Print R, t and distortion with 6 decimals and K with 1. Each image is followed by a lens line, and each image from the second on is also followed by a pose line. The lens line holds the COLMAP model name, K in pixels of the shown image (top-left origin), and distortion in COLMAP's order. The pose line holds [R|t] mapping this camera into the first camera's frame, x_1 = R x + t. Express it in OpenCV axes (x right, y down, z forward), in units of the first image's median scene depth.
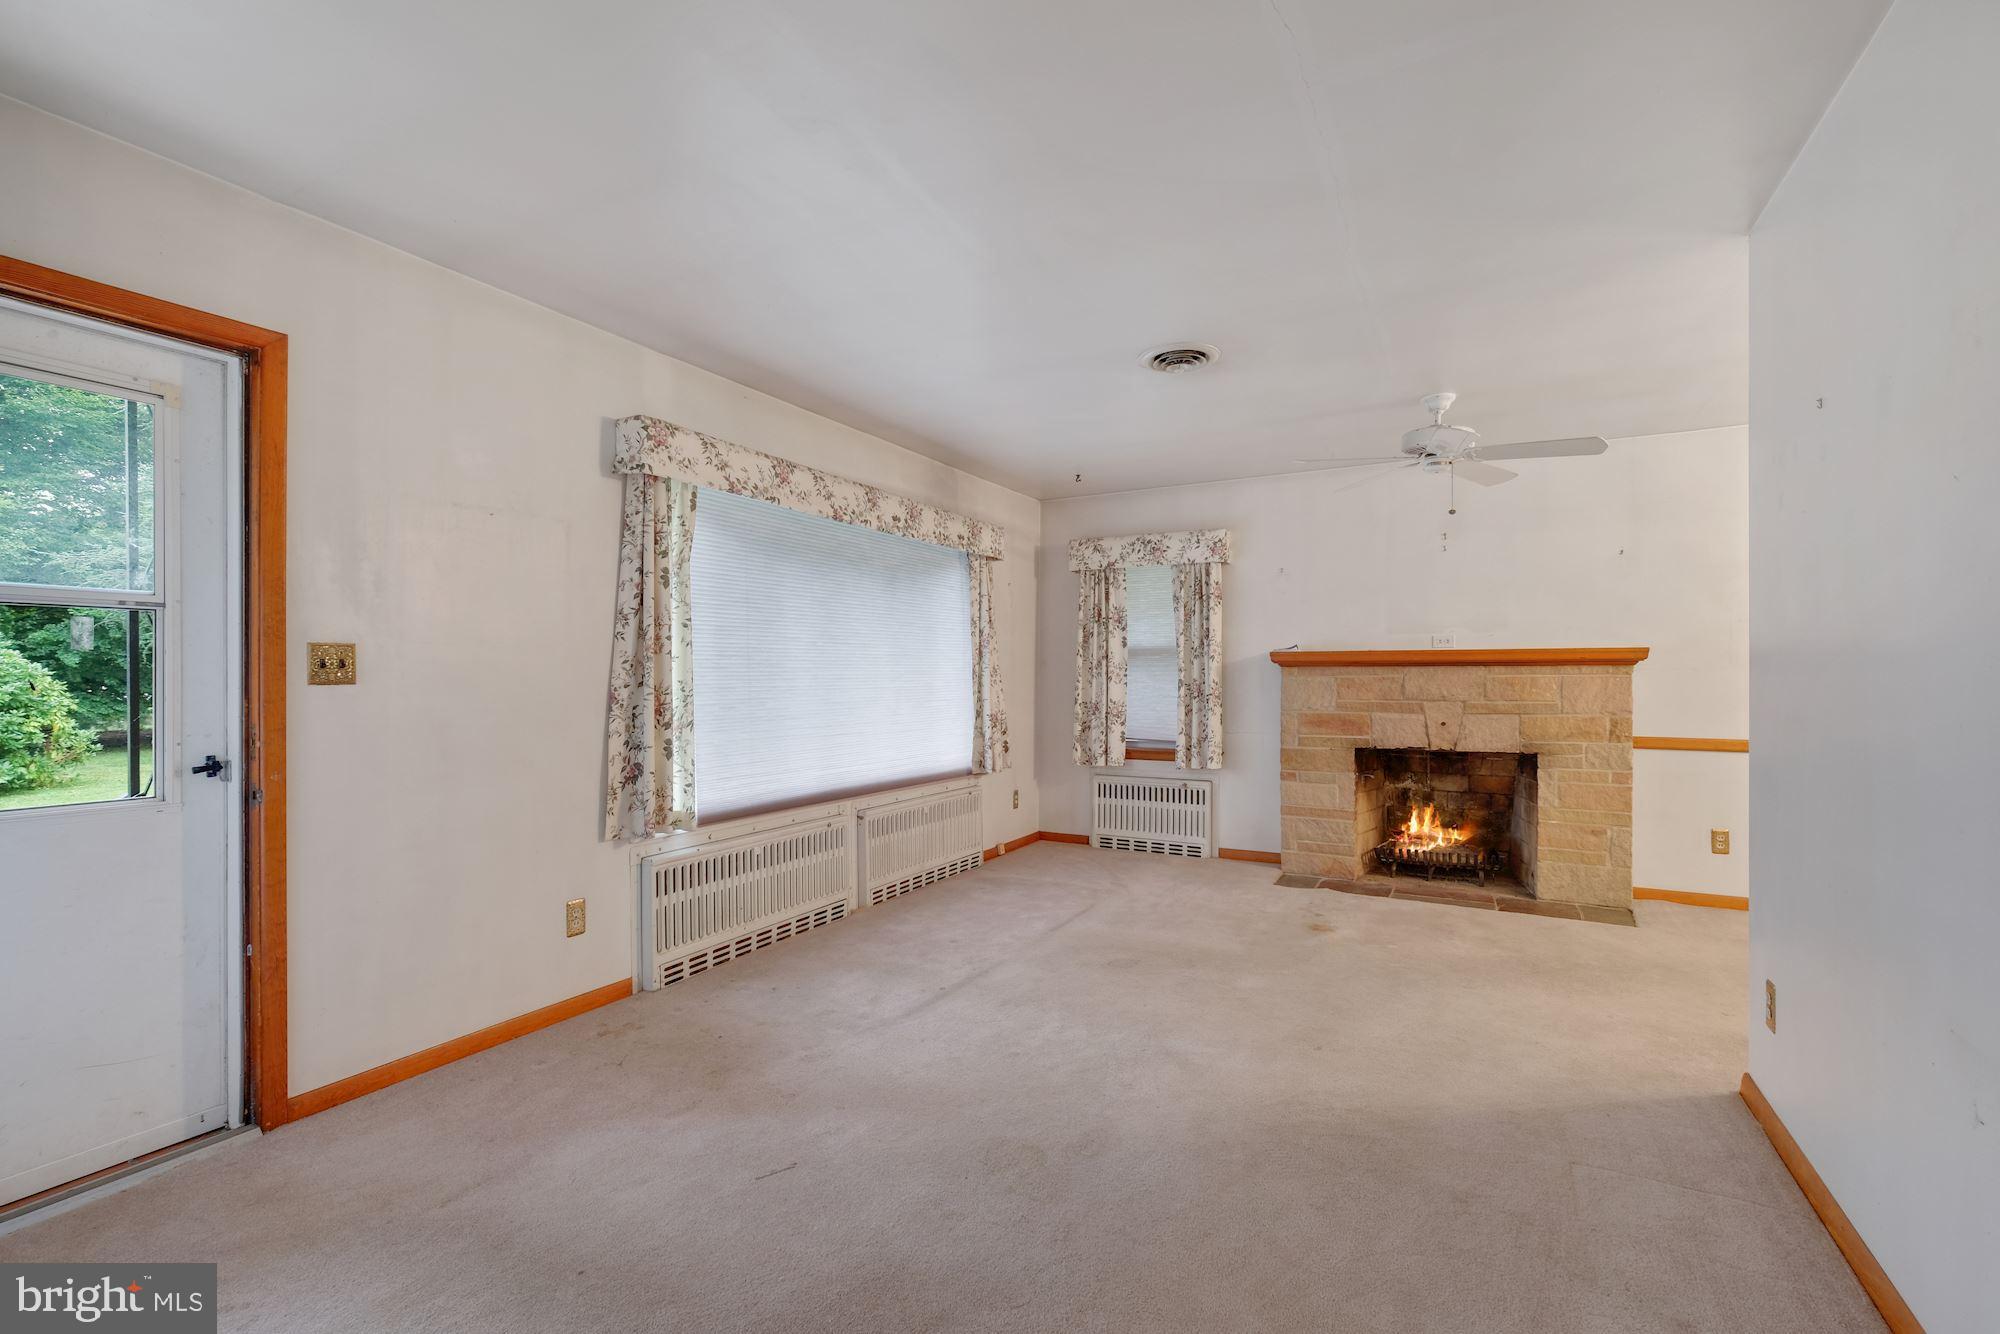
lens RADIAL K [[866.1, 0, 1010.8], [0, 866.1, 672.7], [0, 0, 1]] dist [-0.006650, -0.000921]
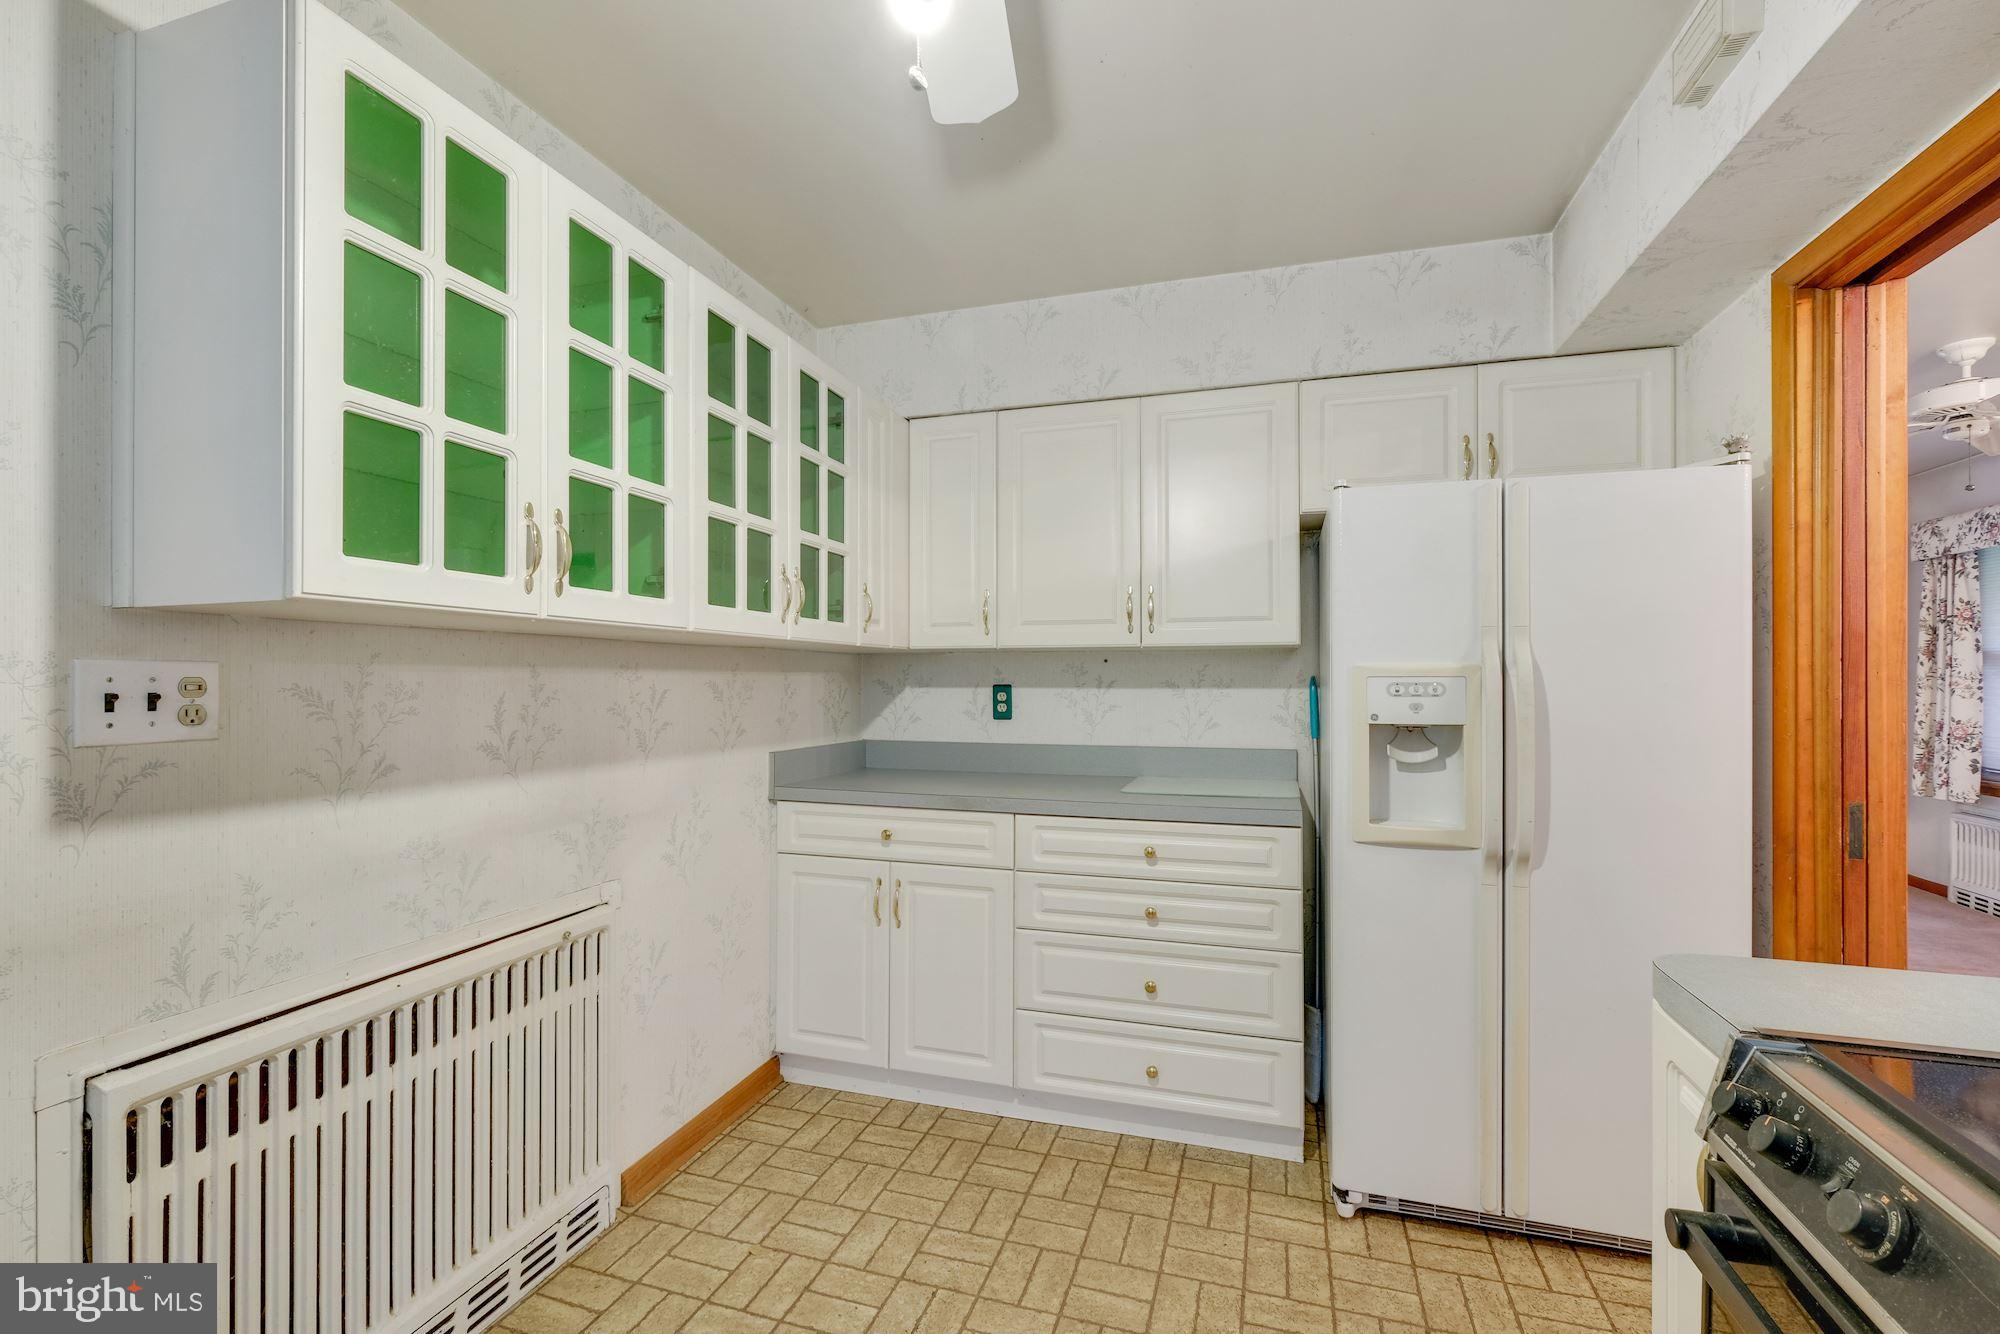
lens RADIAL K [[866.1, 0, 1001.5], [0, 866.1, 674.3], [0, 0, 1]] dist [-0.006650, -0.000921]
pose [[0.190650, -0.002340, -0.981655, 0.914972], [0.000501, 0.999997, -0.002287, -0.010157], [0.981658, -0.000055, 0.190651, -0.018402]]
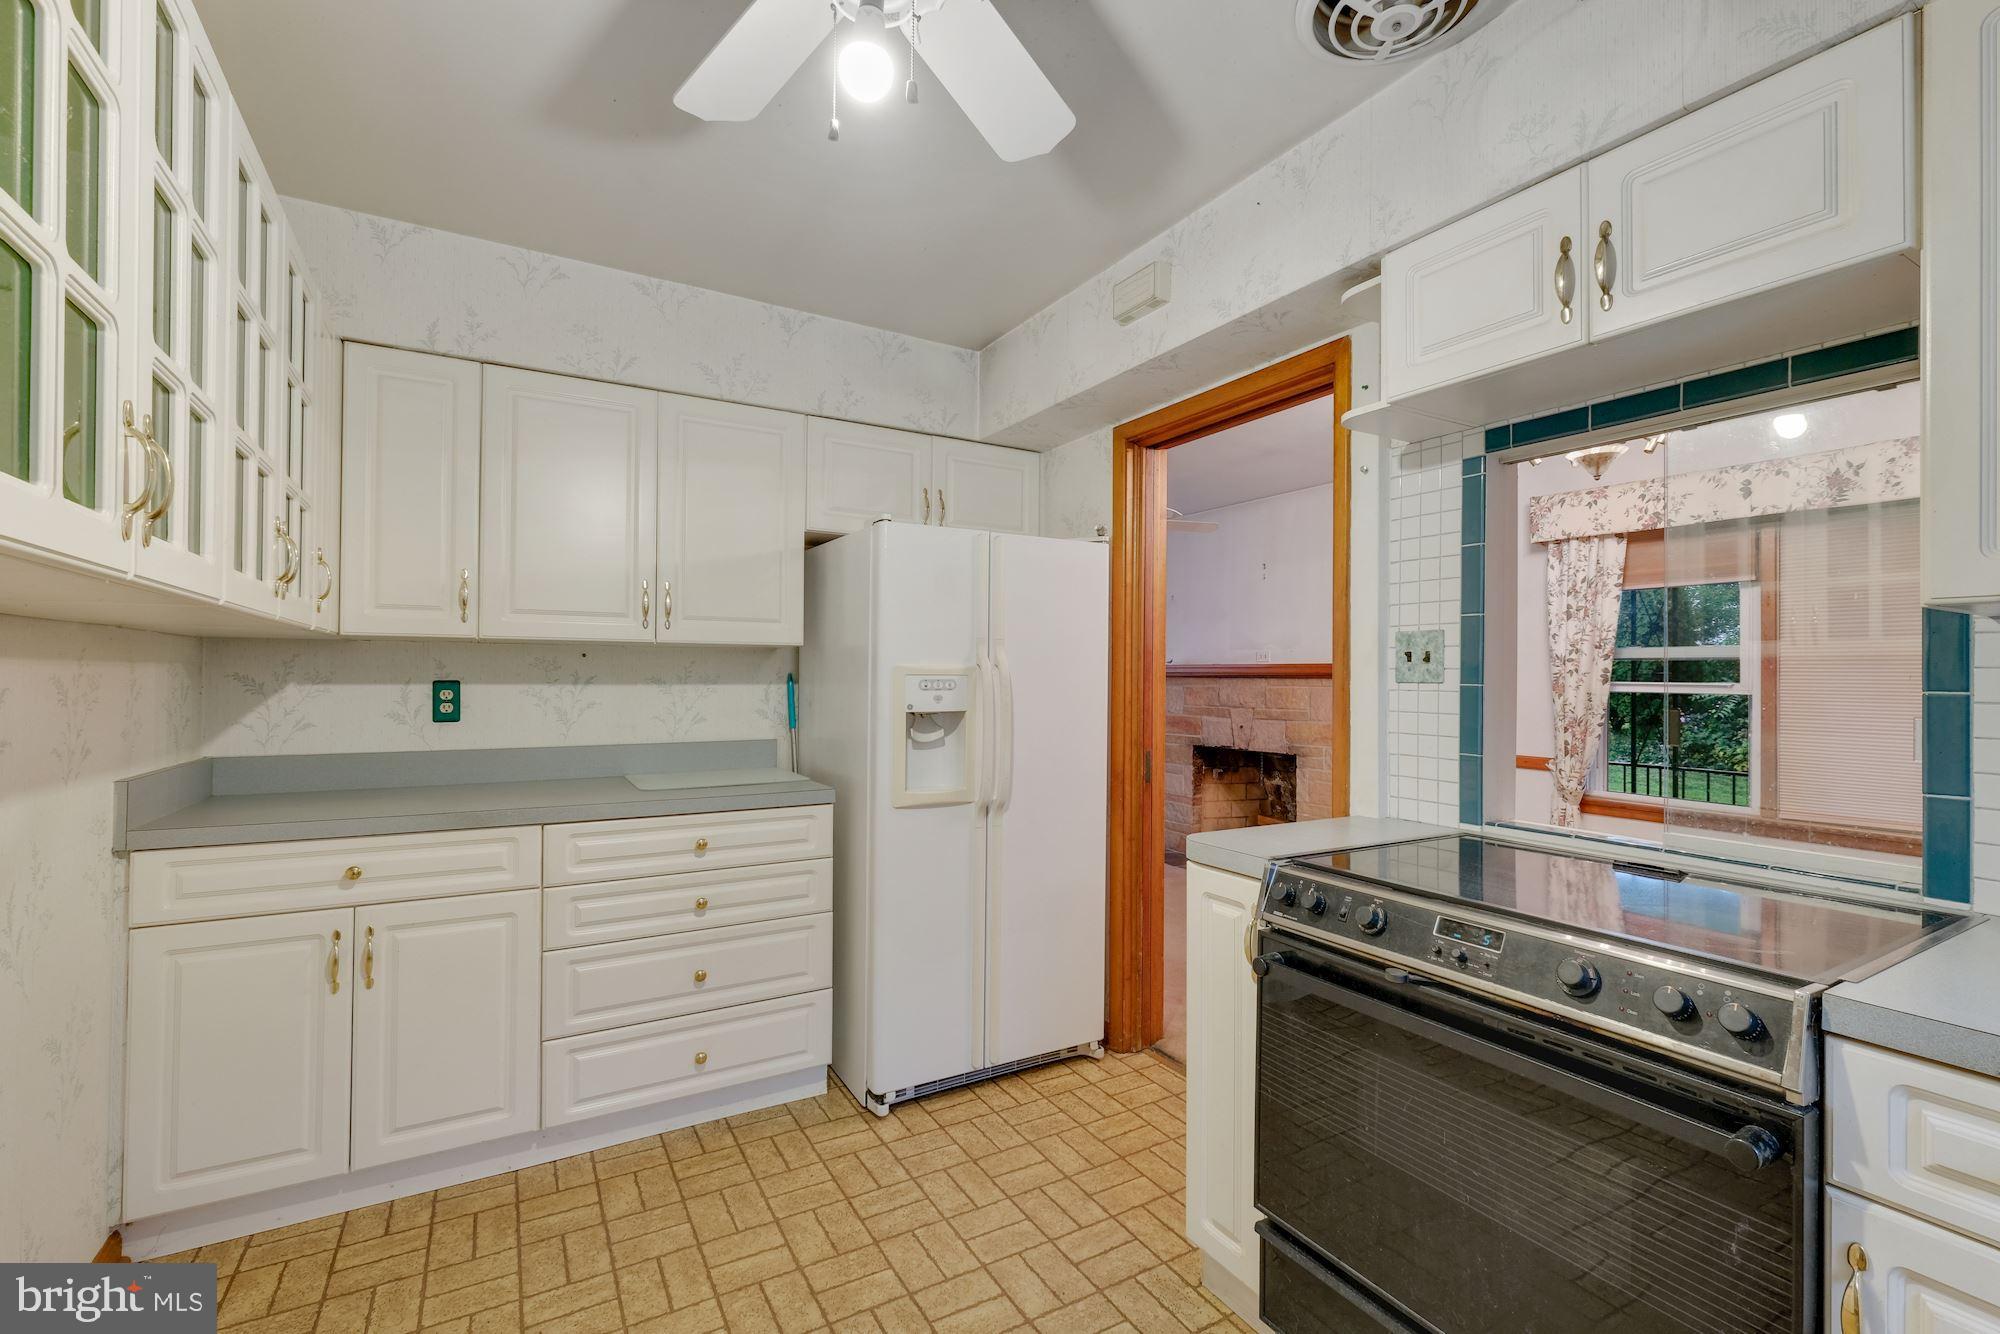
lens RADIAL K [[866.1, 0, 1003.9], [0, 866.1, 667.5], [0, 0, 1]] dist [-0.006650, -0.000921]
pose [[0.857088, 0.002928, -0.515162, 0.859180], [-0.007927, 0.999940, -0.007505, -0.010954], [0.515110, 0.010516, 0.857060, -0.185145]]
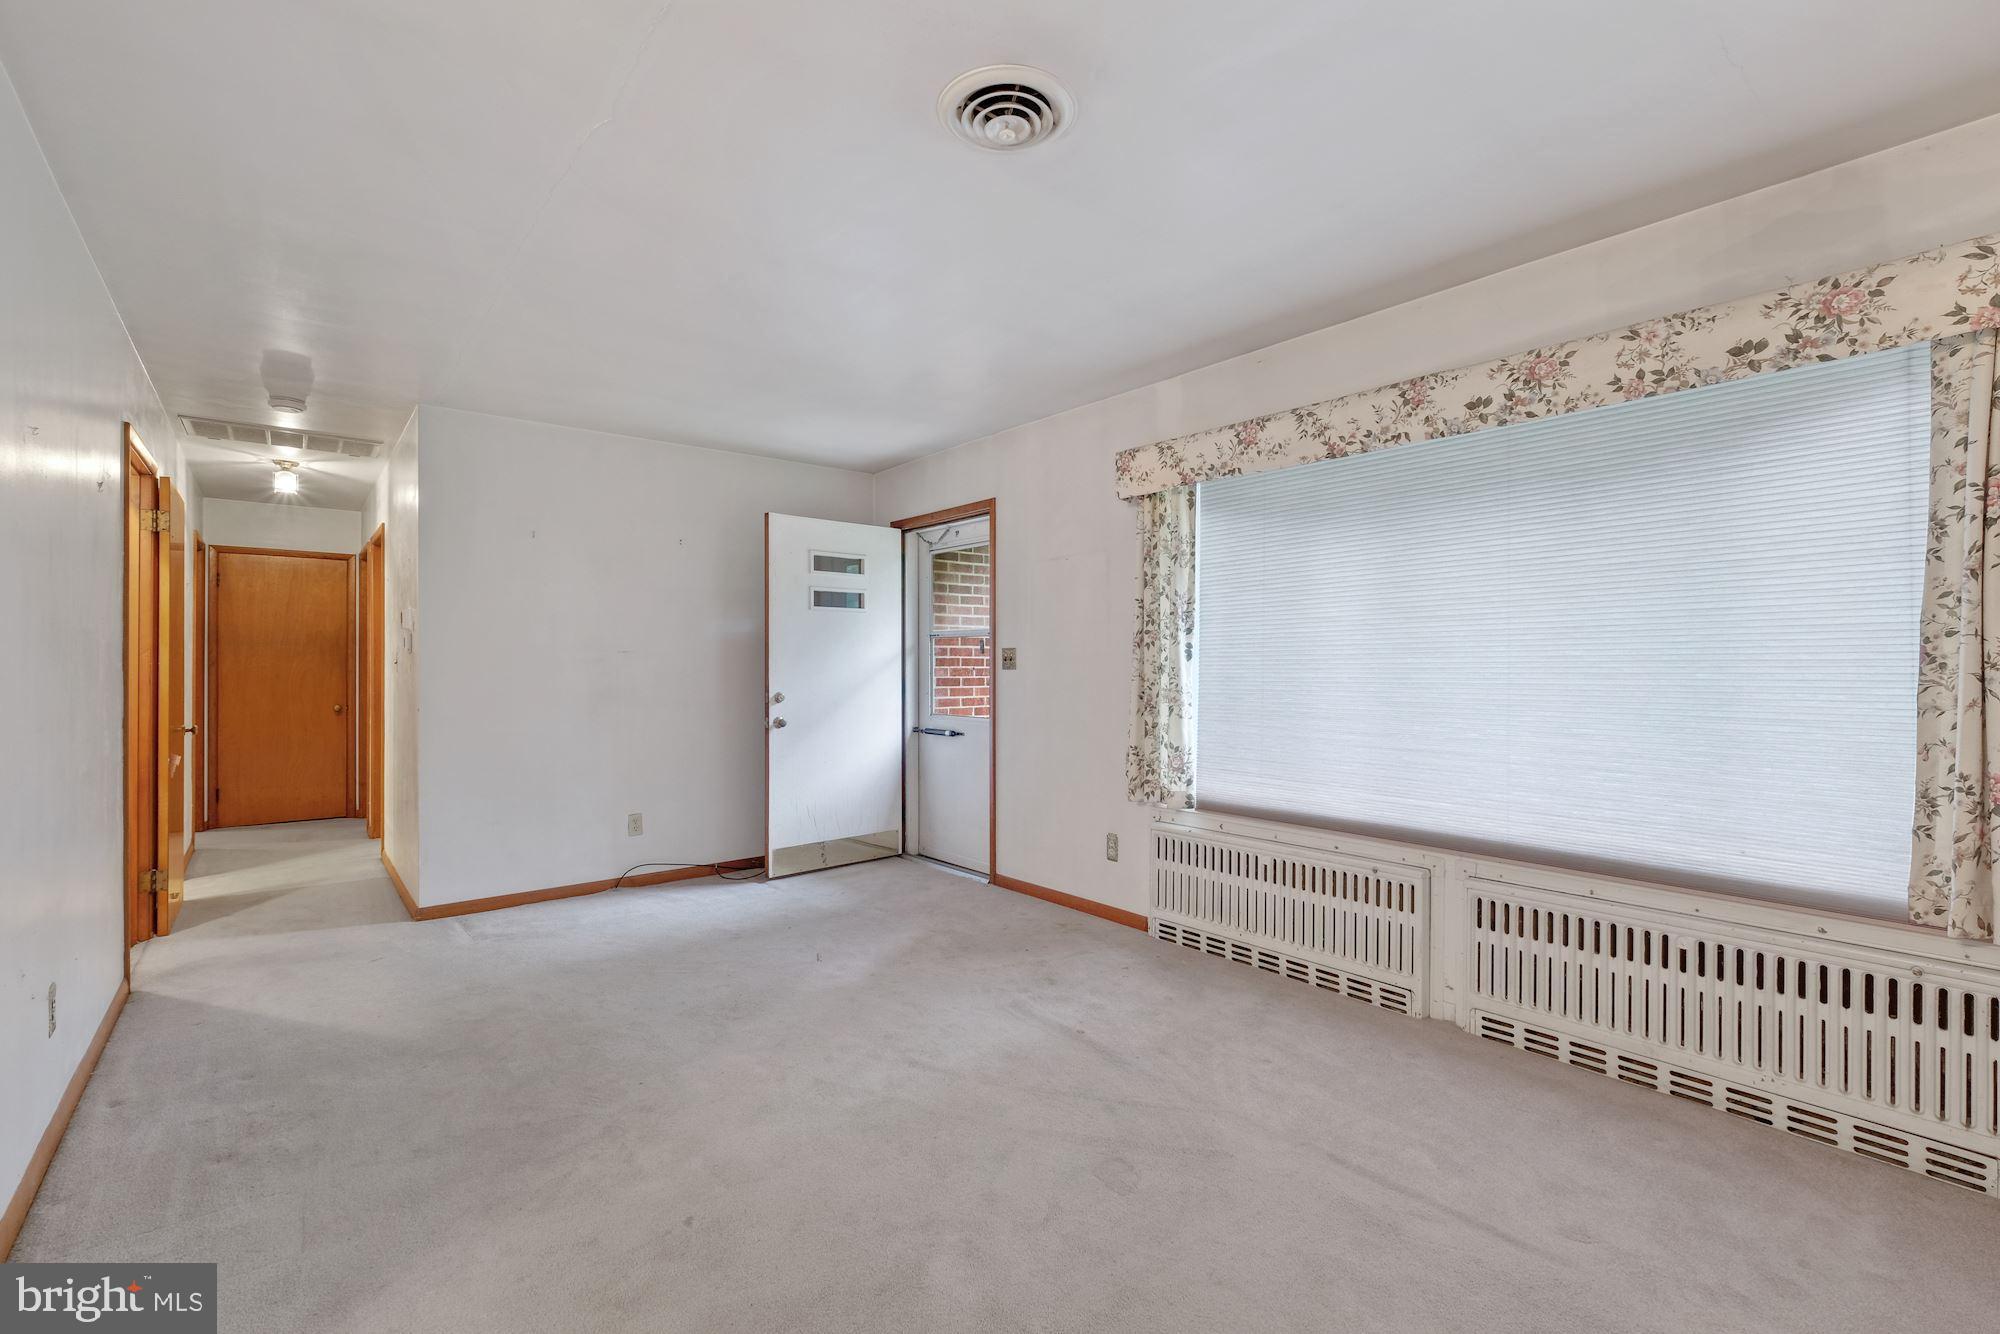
lens RADIAL K [[873.1, 0, 1002.0], [0, 873.1, 660.5], [0, 0, 1]] dist [-0.001017, 0.000704]
pose [[-0.374010, -0.003199, -0.927419, 0.523861], [0.003419, 0.999983, -0.004828, 0.001626], [0.927418, -0.004976, -0.373993, 0.875414]]
